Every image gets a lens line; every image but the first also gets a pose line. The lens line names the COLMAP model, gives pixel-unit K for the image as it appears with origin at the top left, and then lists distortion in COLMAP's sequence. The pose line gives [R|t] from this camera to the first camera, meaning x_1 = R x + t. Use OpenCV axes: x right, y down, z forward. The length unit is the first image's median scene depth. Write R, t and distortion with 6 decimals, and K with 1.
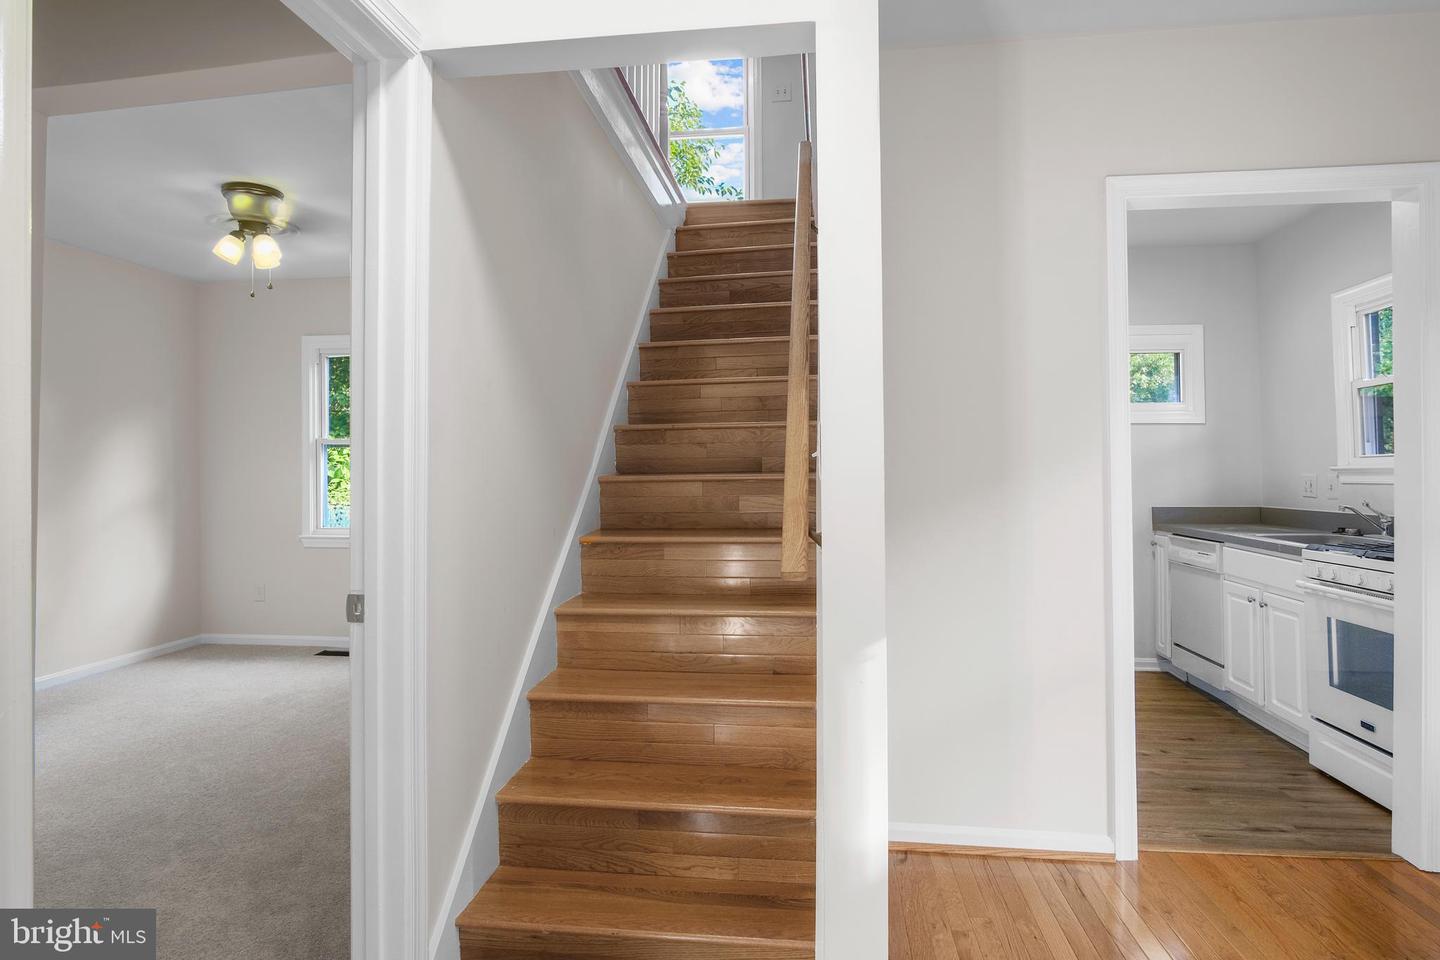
lens RADIAL K [[794.0, 0, 716.5], [0, 794.0, 467.2], [0, 0, 1]] dist [-0.018265, 0.001578]
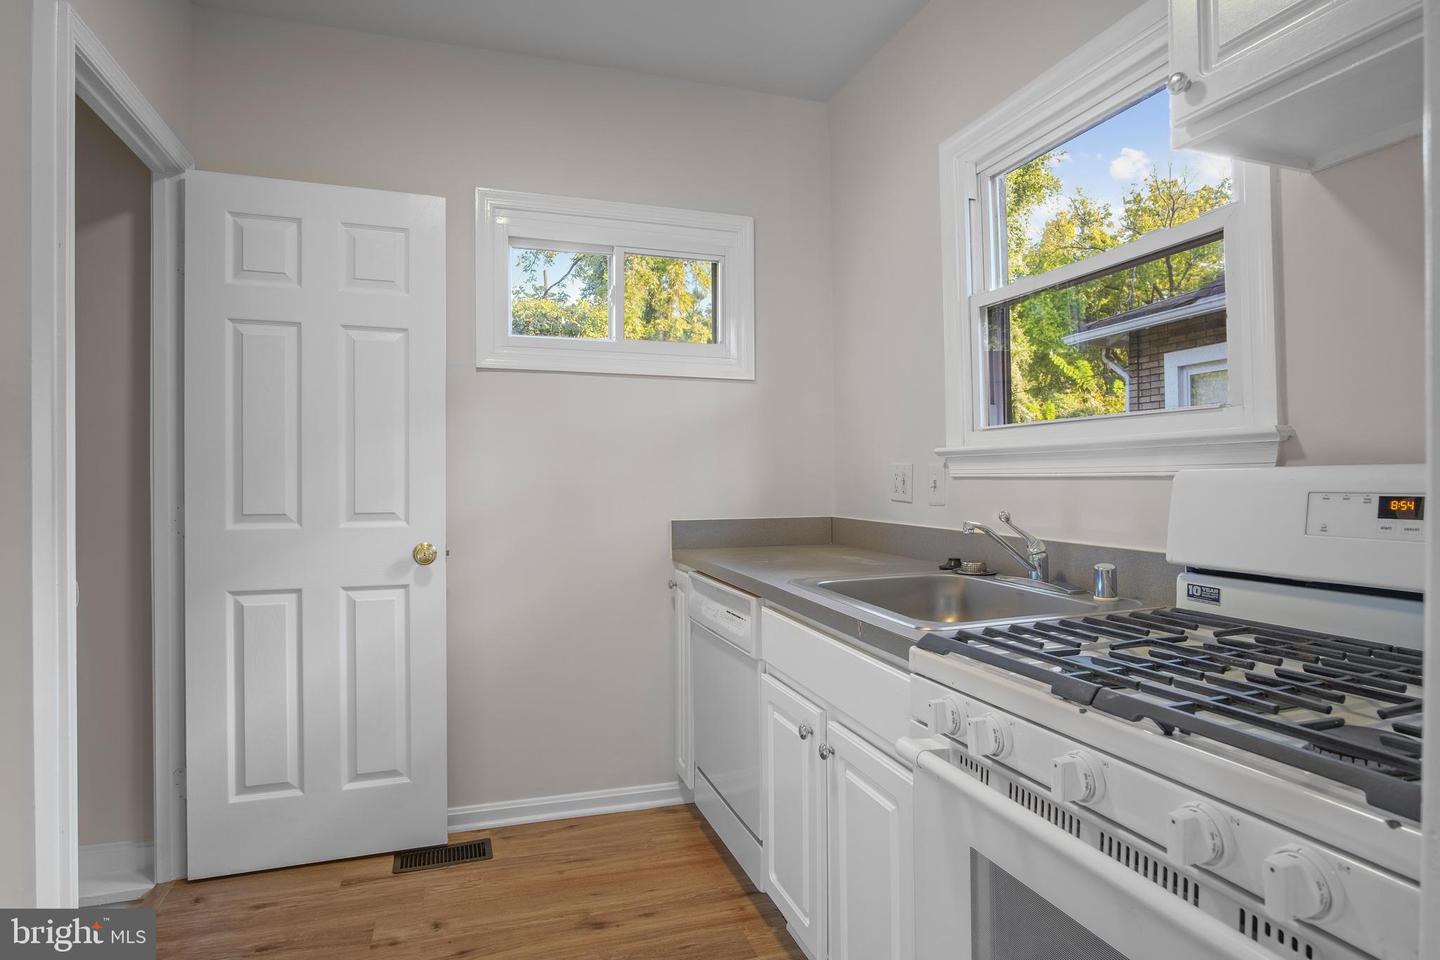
lens RADIAL K [[794.0, 0, 716.5], [0, 794.0, 467.2], [0, 0, 1]] dist [-0.018265, 0.001578]
pose [[0.900753, 0.011433, 0.434181, 0.402069], [-0.009996, 0.999934, -0.005593, 0.017753], [-0.434216, 0.000698, 0.900808, 0.567246]]
